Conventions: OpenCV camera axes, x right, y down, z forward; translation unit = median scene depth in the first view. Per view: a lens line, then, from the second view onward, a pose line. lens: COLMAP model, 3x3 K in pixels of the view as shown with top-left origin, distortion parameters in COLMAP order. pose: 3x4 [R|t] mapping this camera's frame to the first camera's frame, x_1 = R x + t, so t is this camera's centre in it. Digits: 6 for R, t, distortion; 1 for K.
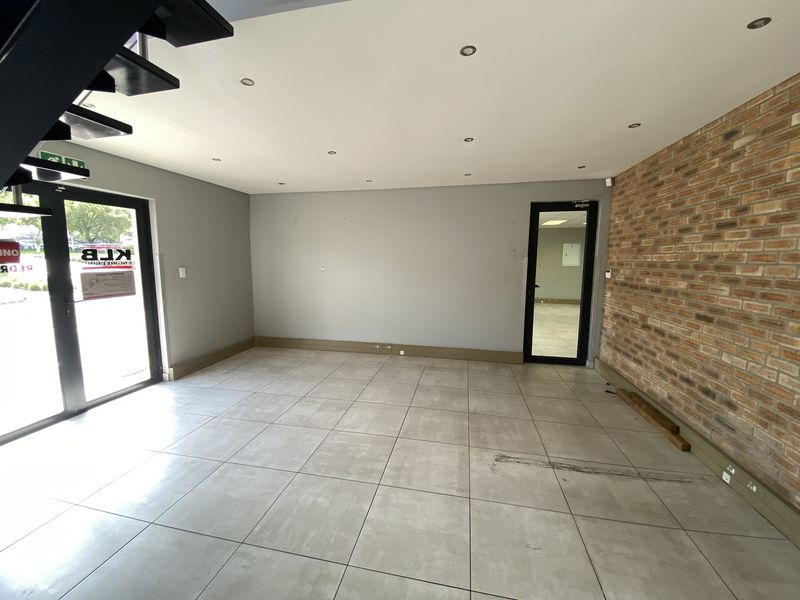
lens RADIAL K [[324.6, 0, 401.2], [0, 324.6, 295.8], [0, 0, 1]] dist [0.018263, -0.021095]
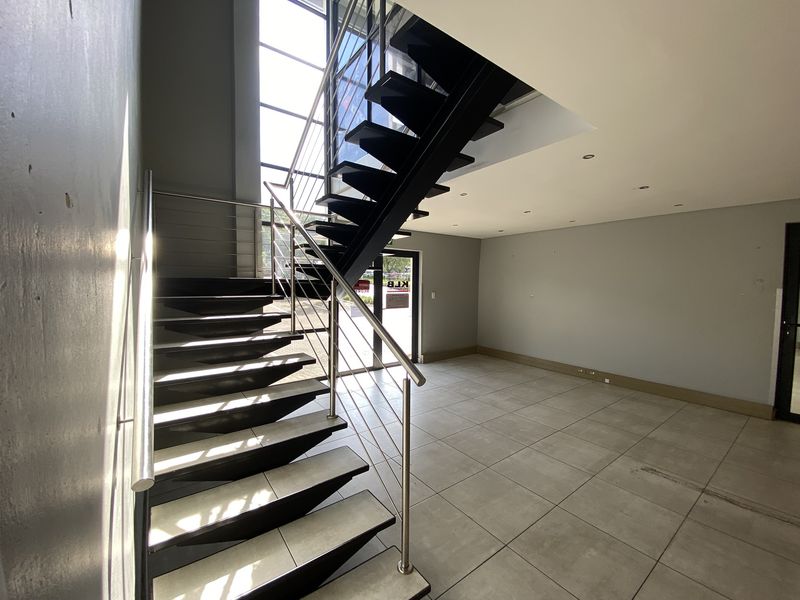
lens RADIAL K [[324.6, 0, 401.2], [0, 324.6, 295.8], [0, 0, 1]] dist [0.018263, -0.021095]
pose [[0.752336, 0.029200, -0.658133, 0.278573], [-0.082851, 0.995279, -0.050552, 0.025711], [0.653549, 0.092559, 0.751203, -0.316105]]
